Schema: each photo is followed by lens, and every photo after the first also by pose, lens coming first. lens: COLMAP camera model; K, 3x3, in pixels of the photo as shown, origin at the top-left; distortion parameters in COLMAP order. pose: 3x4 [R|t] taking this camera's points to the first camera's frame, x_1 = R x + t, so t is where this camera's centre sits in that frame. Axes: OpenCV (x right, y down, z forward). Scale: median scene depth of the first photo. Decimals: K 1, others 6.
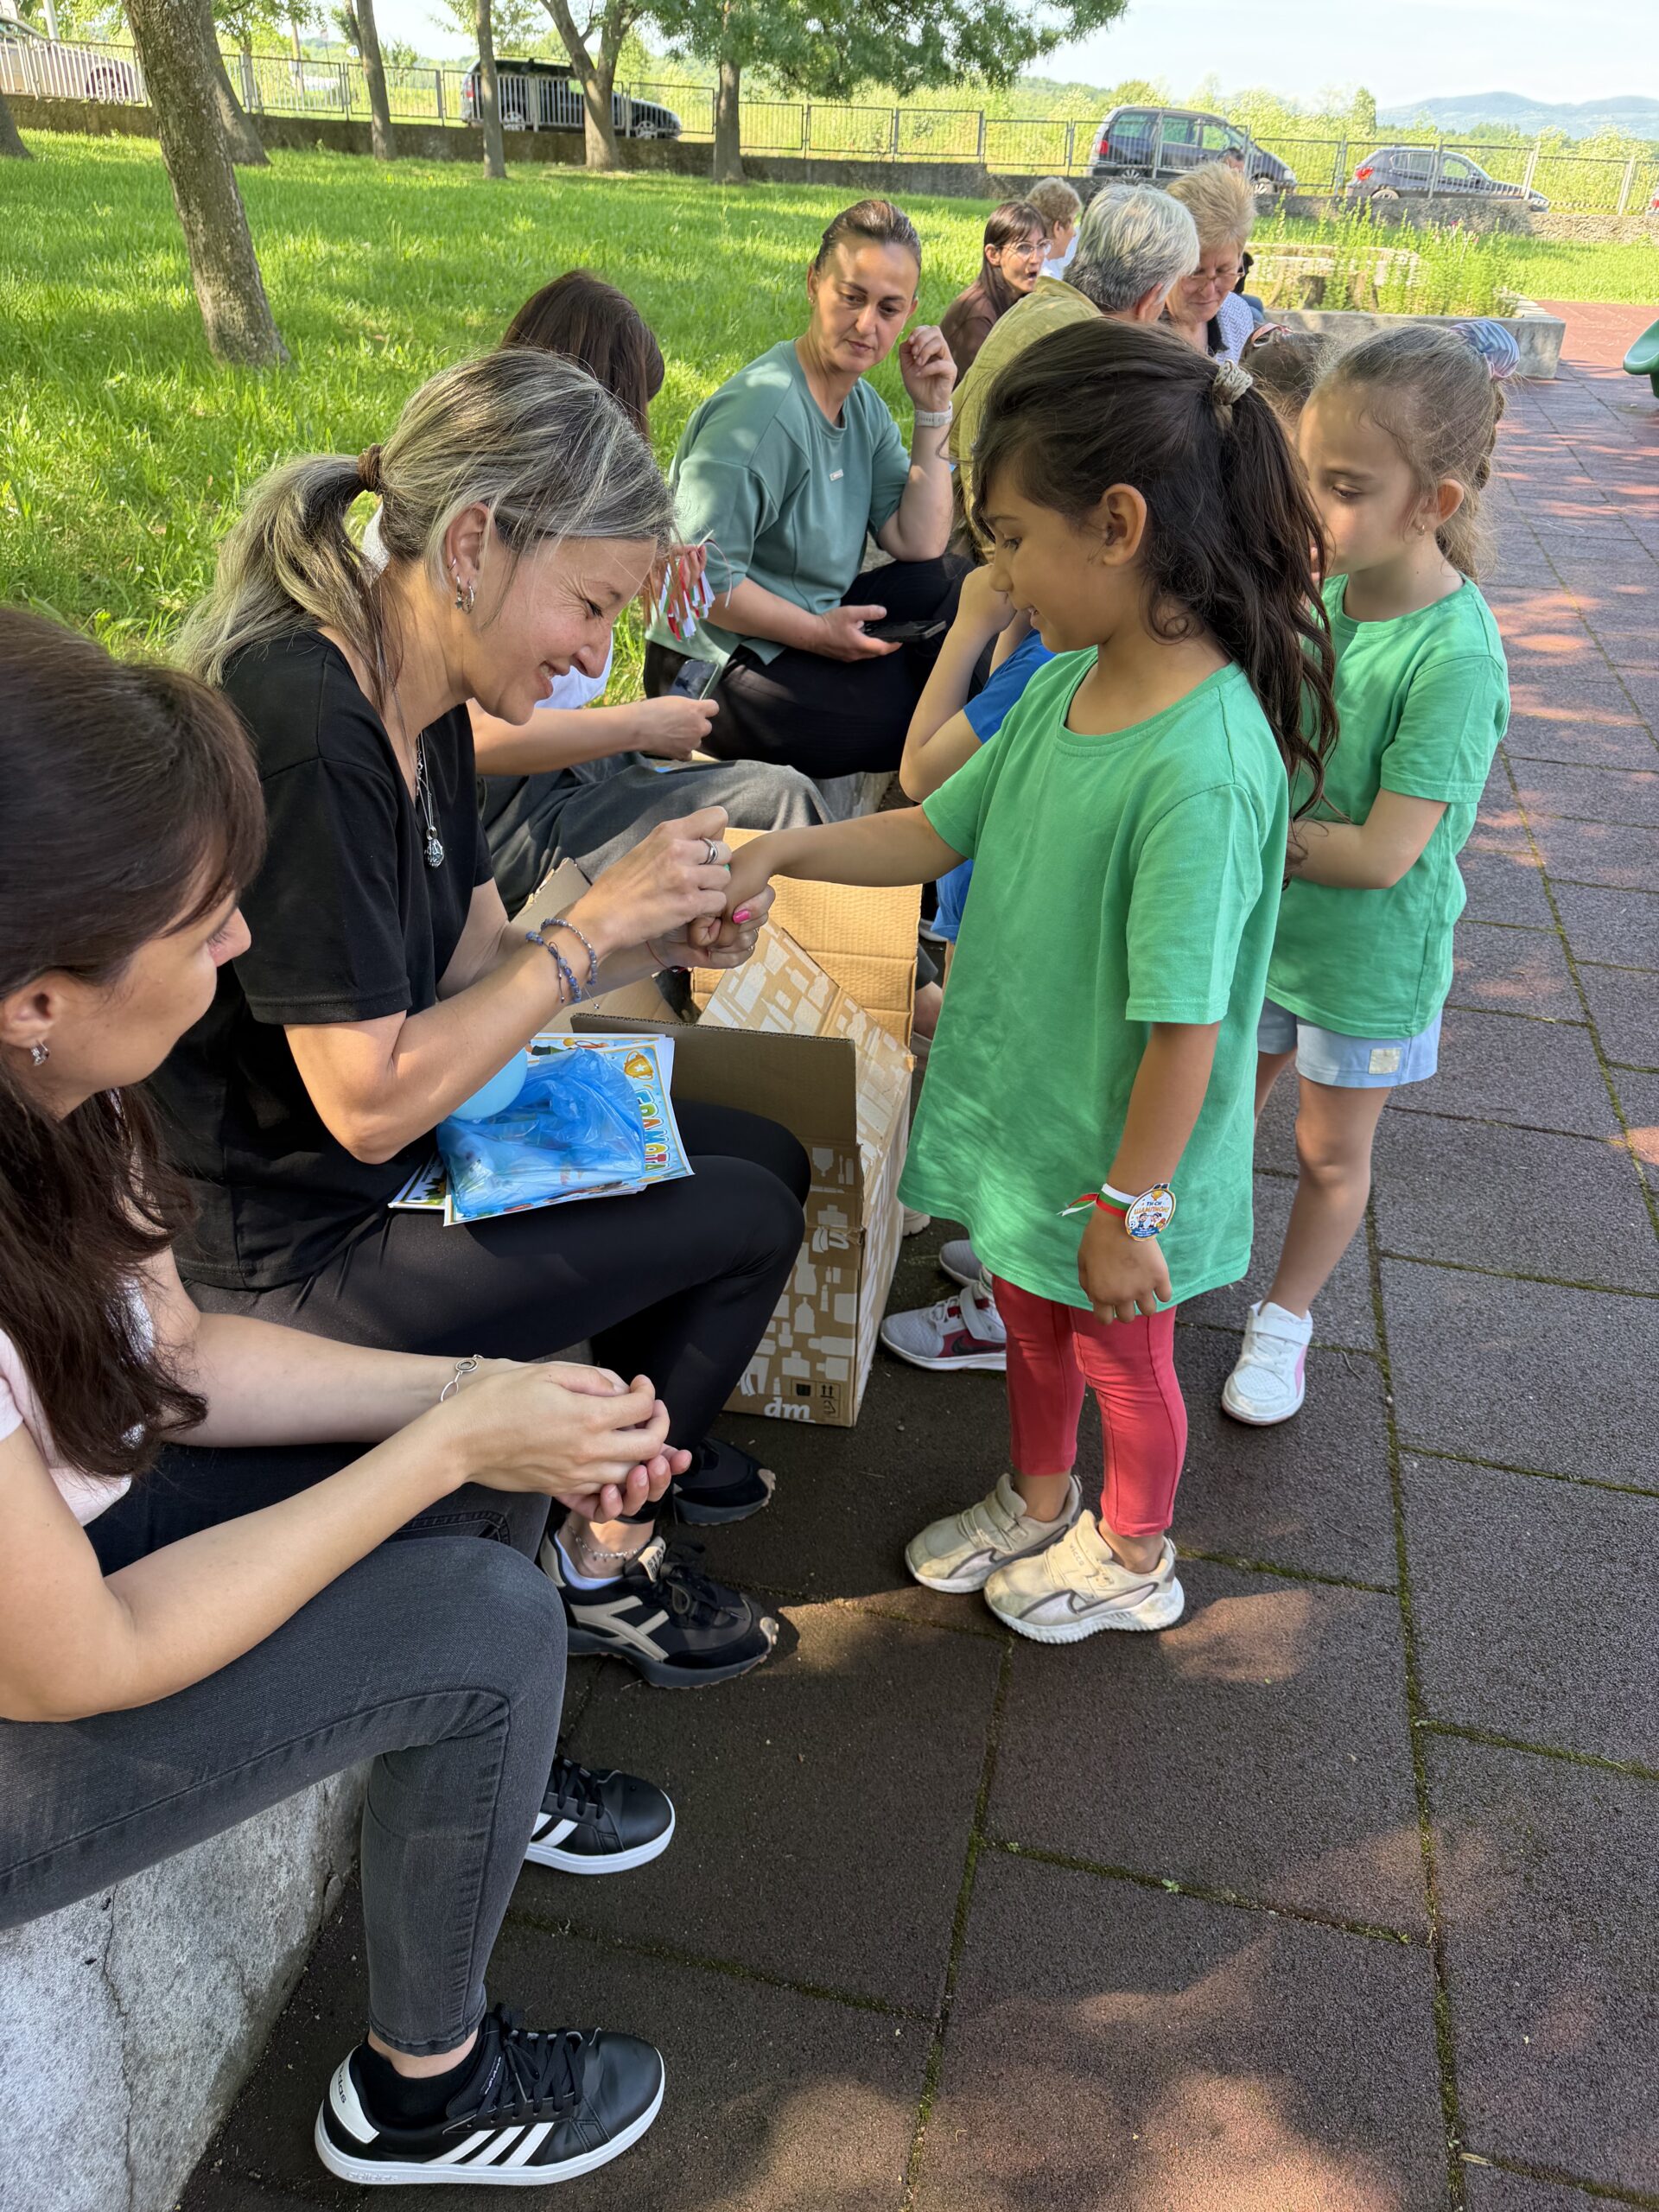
lens RADIAL K [[1581.3, 0, 825.0], [0, 1581.3, 1122.4], [0, 0, 1]] dist [-0.000795, -0.009220]
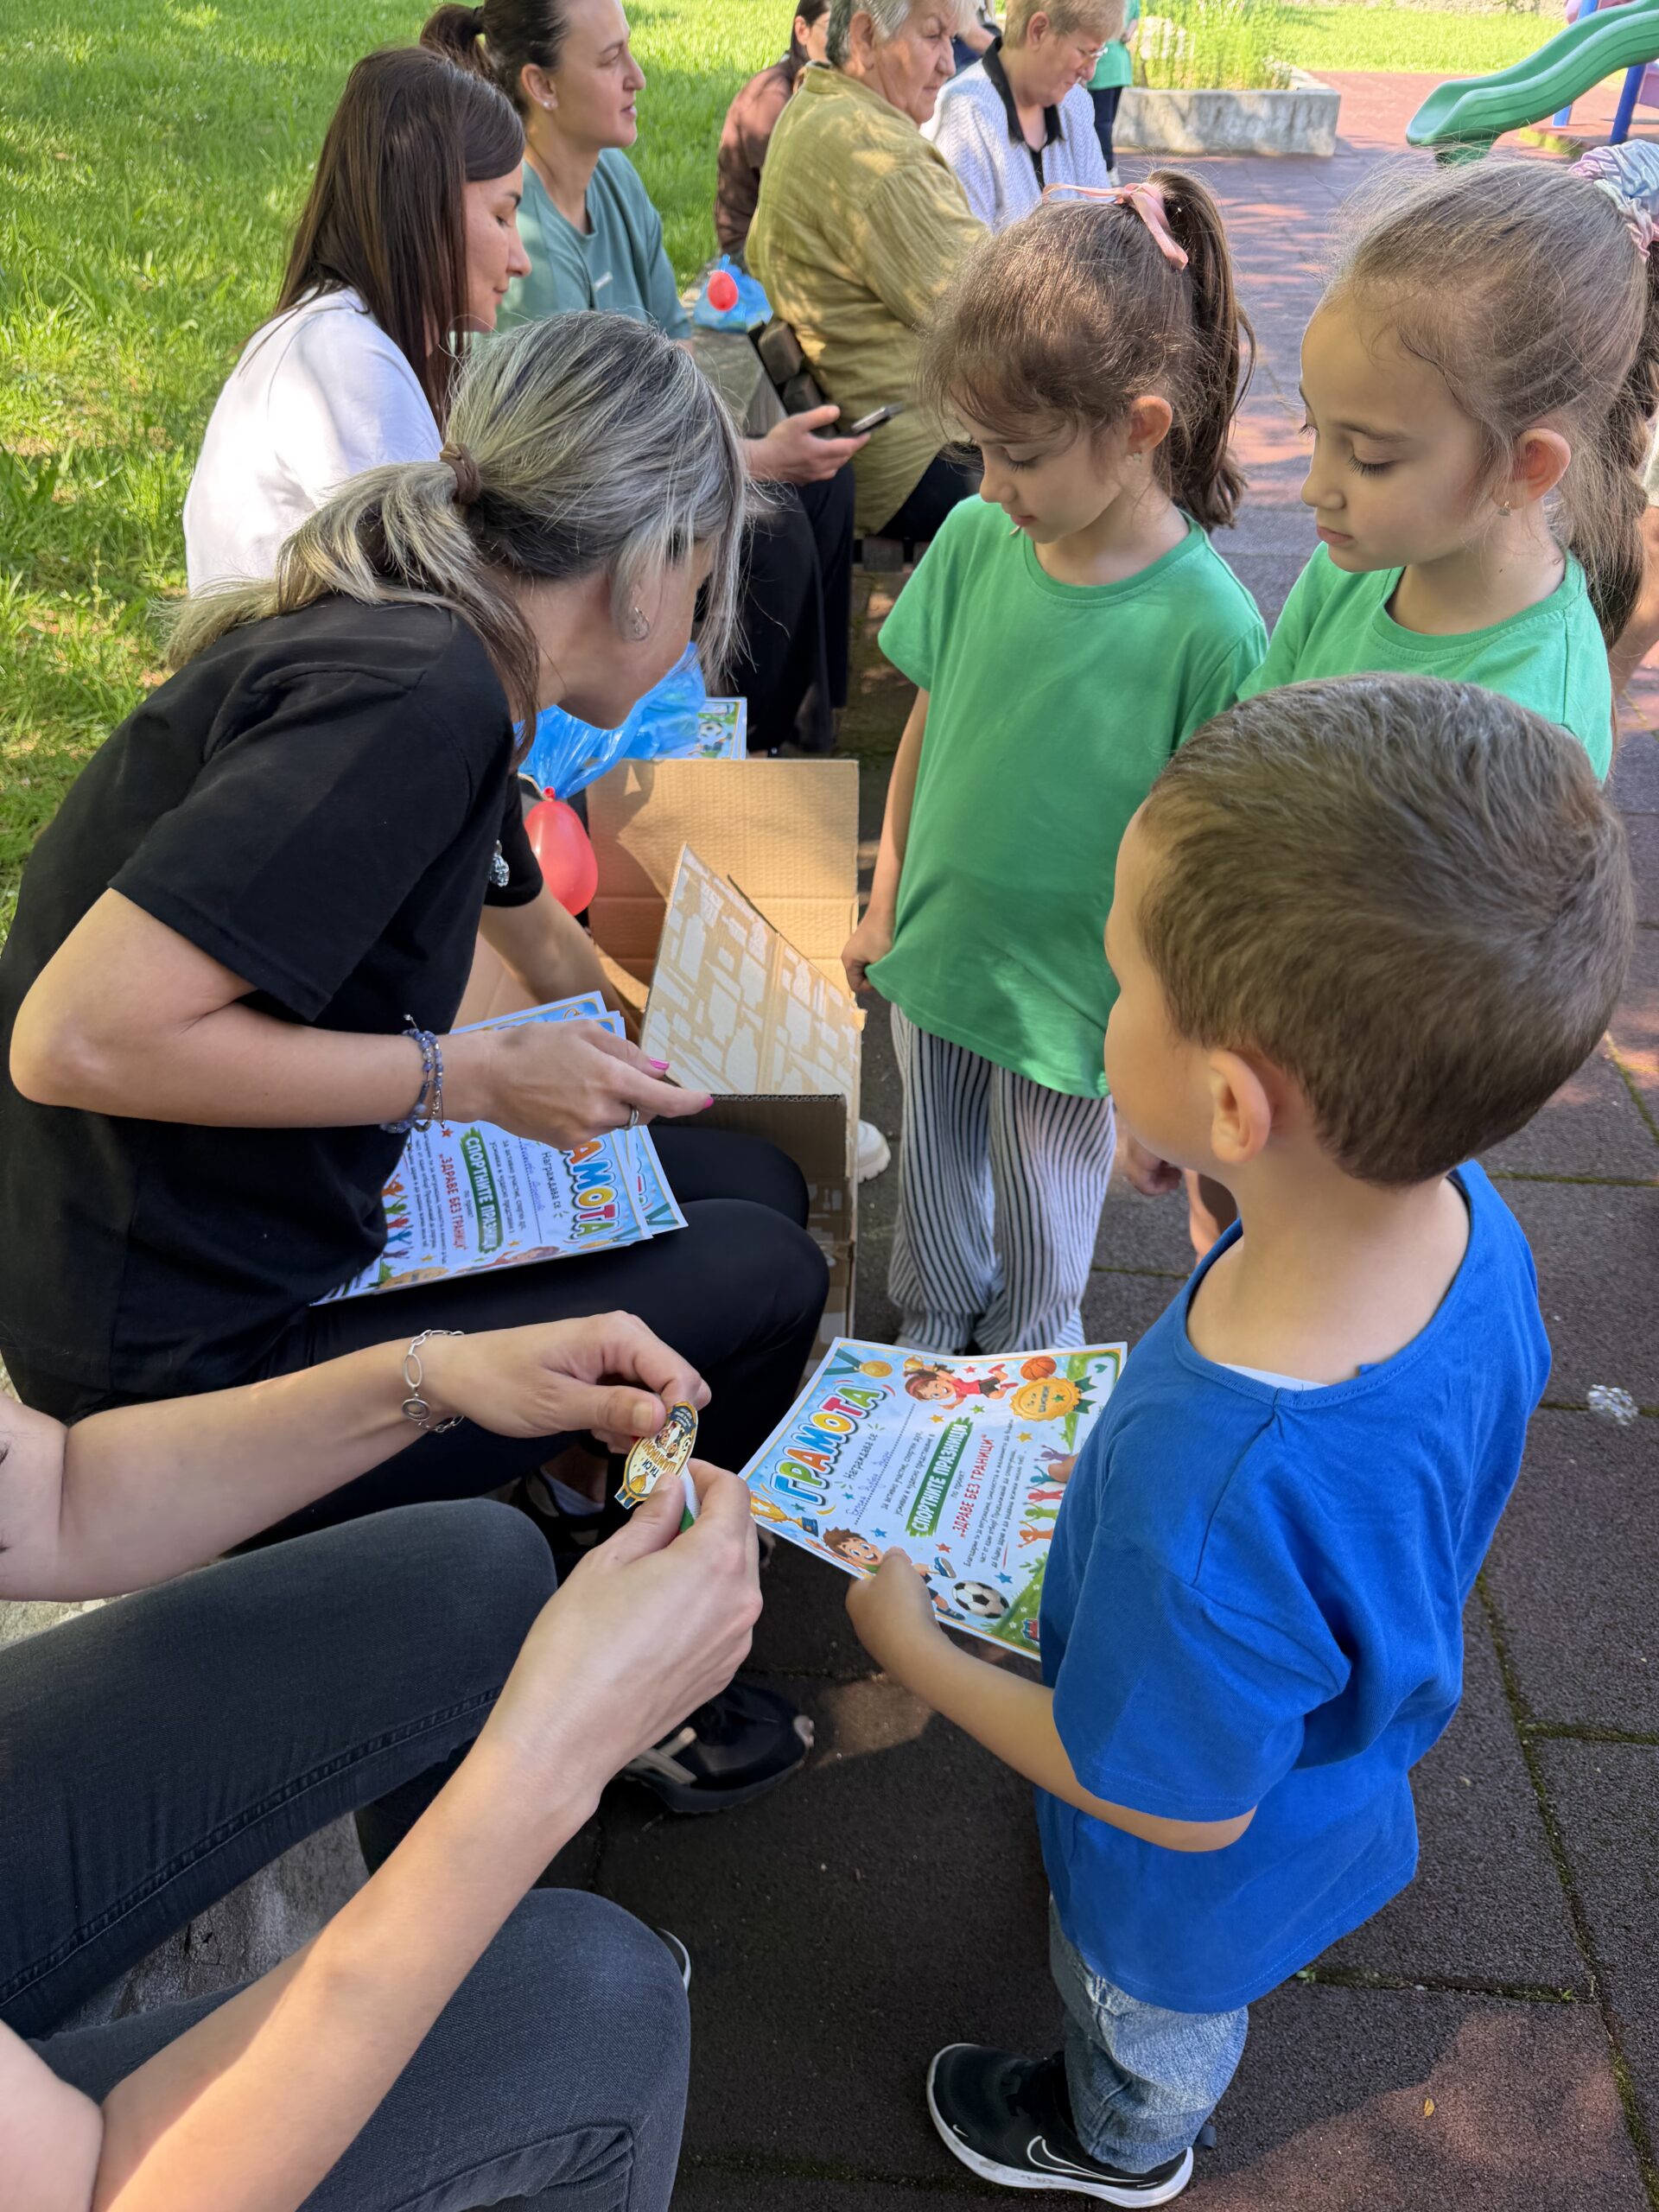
lens RADIAL K [[1578.3, 0, 828.2], [0, 1578.3, 1135.8], [0, 0, 1]] dist [-0.001756, -0.010843]
pose [[0.988166, -0.105388, 0.111451, -0.084365], [0.092925, 0.989392, 0.111660, -0.093540], [-0.122036, -0.099982, 0.987477, 0.187299]]
